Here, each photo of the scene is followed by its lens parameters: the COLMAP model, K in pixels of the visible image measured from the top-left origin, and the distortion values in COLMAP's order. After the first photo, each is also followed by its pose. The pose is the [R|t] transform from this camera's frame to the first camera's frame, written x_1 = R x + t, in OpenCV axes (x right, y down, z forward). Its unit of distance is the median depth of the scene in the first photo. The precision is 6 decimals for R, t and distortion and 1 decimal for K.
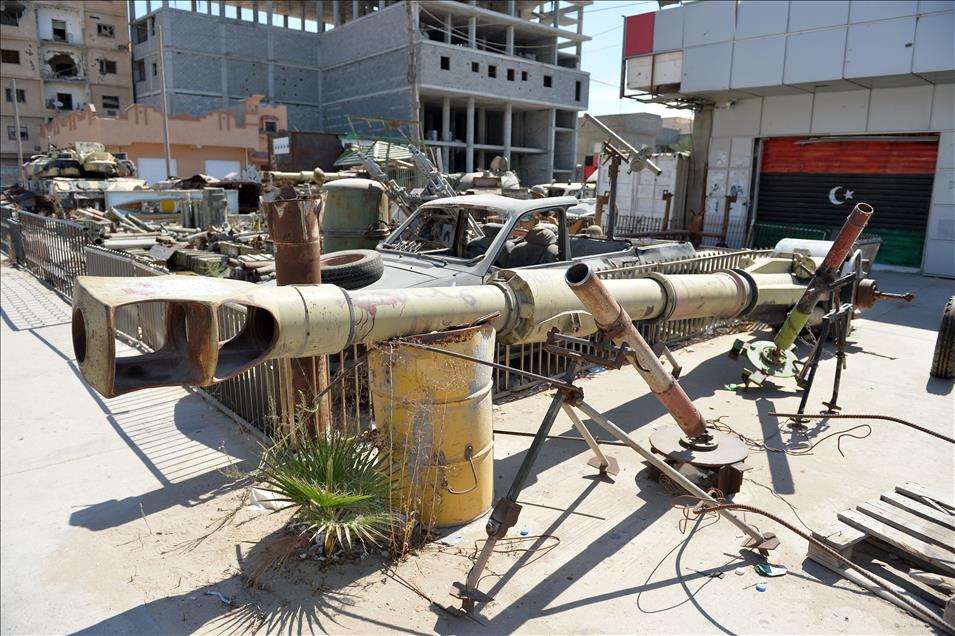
lens RADIAL K [[627.0, 0, 471.4], [0, 627.0, 320.3], [0, 0, 1]] dist [-0.047605, -0.001866]
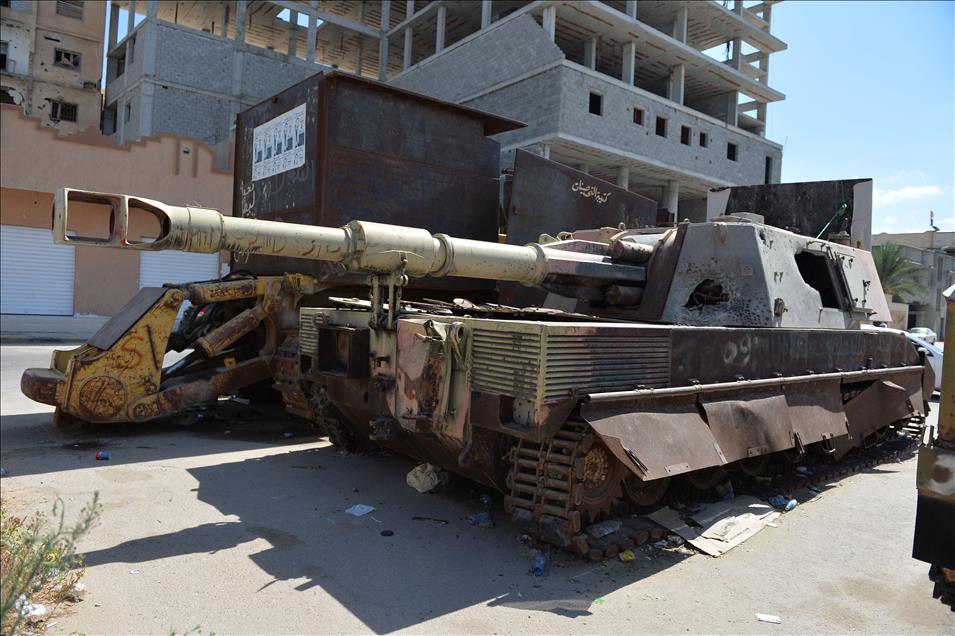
lens RADIAL K [[627.0, 0, 471.4], [0, 627.0, 320.3], [0, 0, 1]] dist [-0.047605, -0.001866]
pose [[0.998304, 0.033688, -0.047473, -0.115743], [-0.041779, 0.982536, -0.181322, -0.091359], [0.040536, 0.182998, 0.982277, 0.416929]]
